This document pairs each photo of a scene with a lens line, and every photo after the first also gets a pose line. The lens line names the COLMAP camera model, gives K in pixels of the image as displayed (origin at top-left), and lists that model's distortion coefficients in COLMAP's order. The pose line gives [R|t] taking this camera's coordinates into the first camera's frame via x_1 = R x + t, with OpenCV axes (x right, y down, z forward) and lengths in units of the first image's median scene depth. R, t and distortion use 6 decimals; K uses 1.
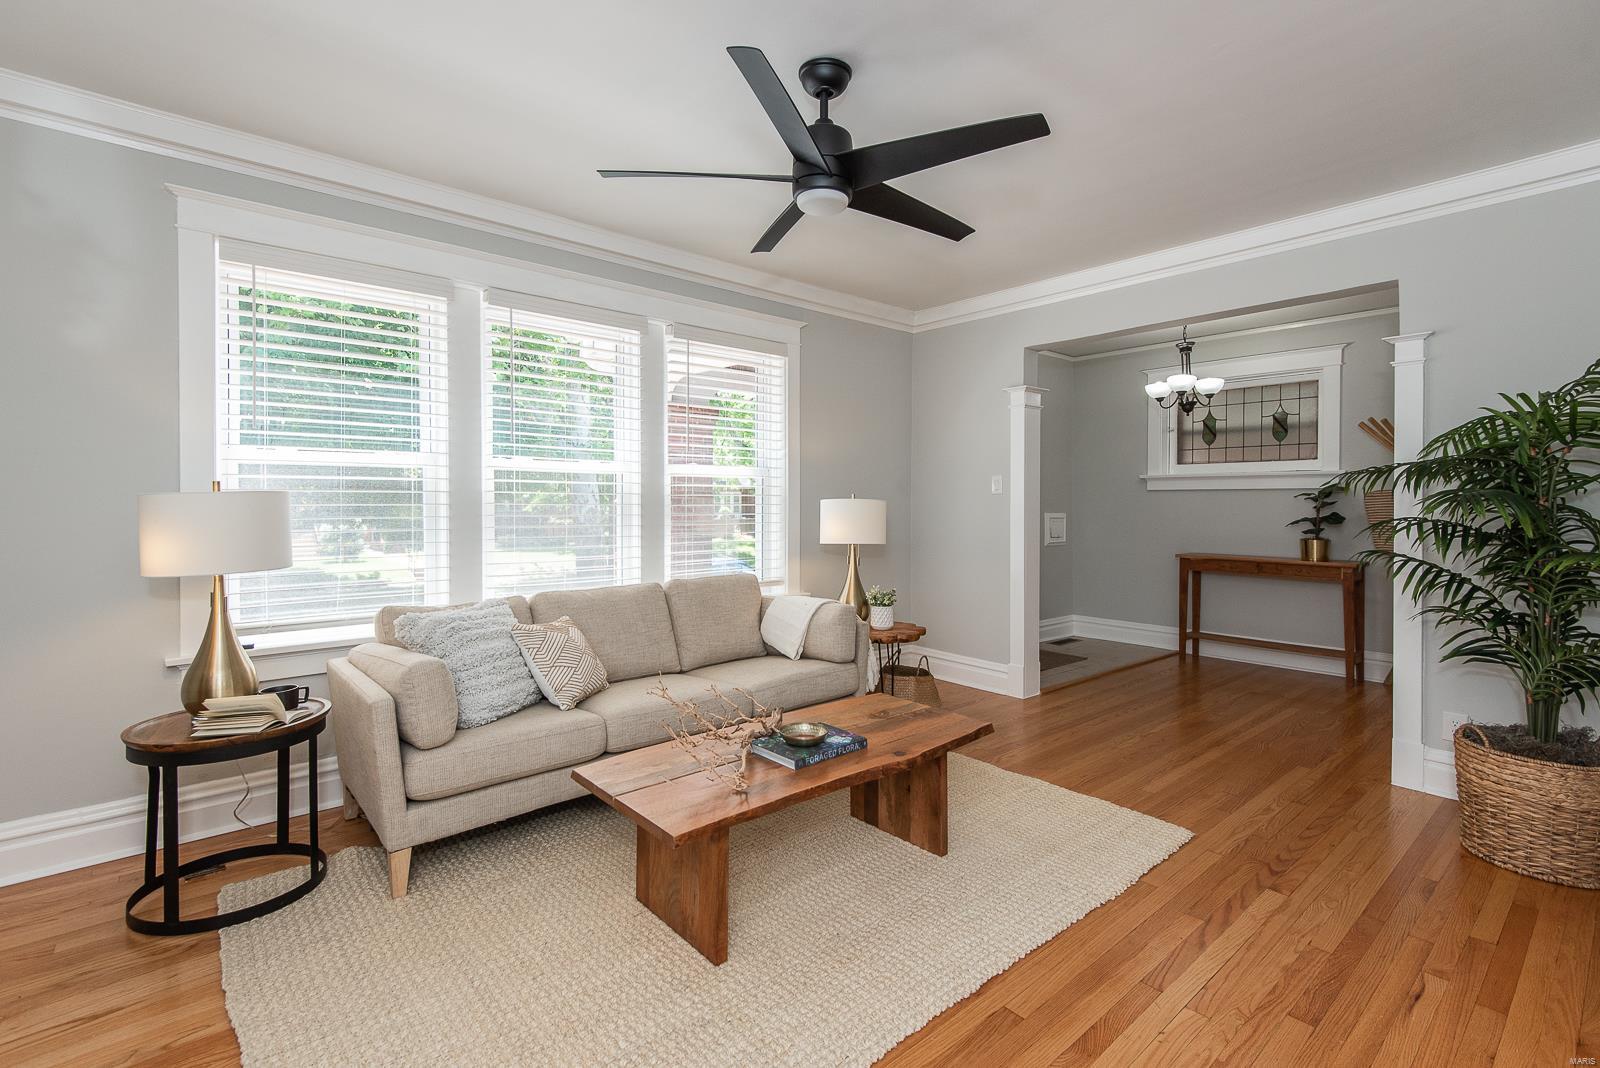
lens RADIAL K [[752.1, 0, 805.6], [0, 752.1, 519.1], [0, 0, 1]] dist [0.014270, -0.003129]
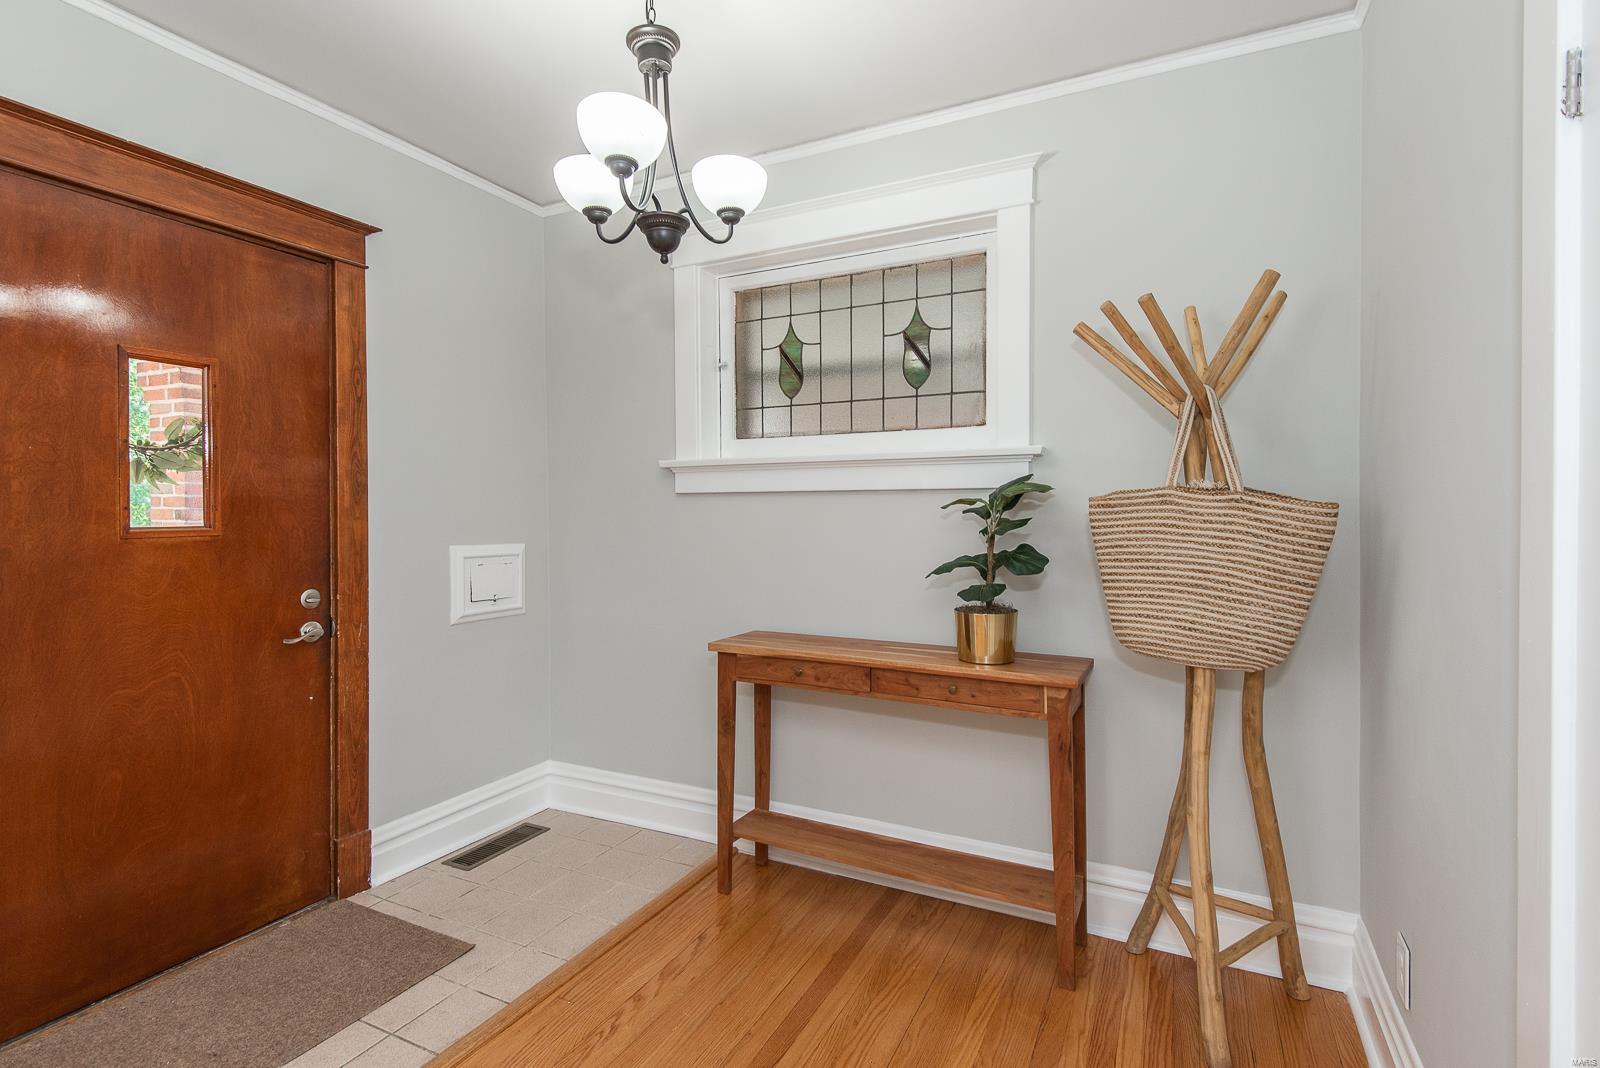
lens RADIAL K [[752.1, 0, 797.8], [0, 752.1, 532.1], [0, 0, 1]] dist [0.014270, -0.003129]
pose [[0.930693, -0.011523, 0.365619, 0.397901], [0.010848, 0.999934, 0.003900, -0.017234], [-0.365639, 0.000337, 0.930757, 0.608837]]
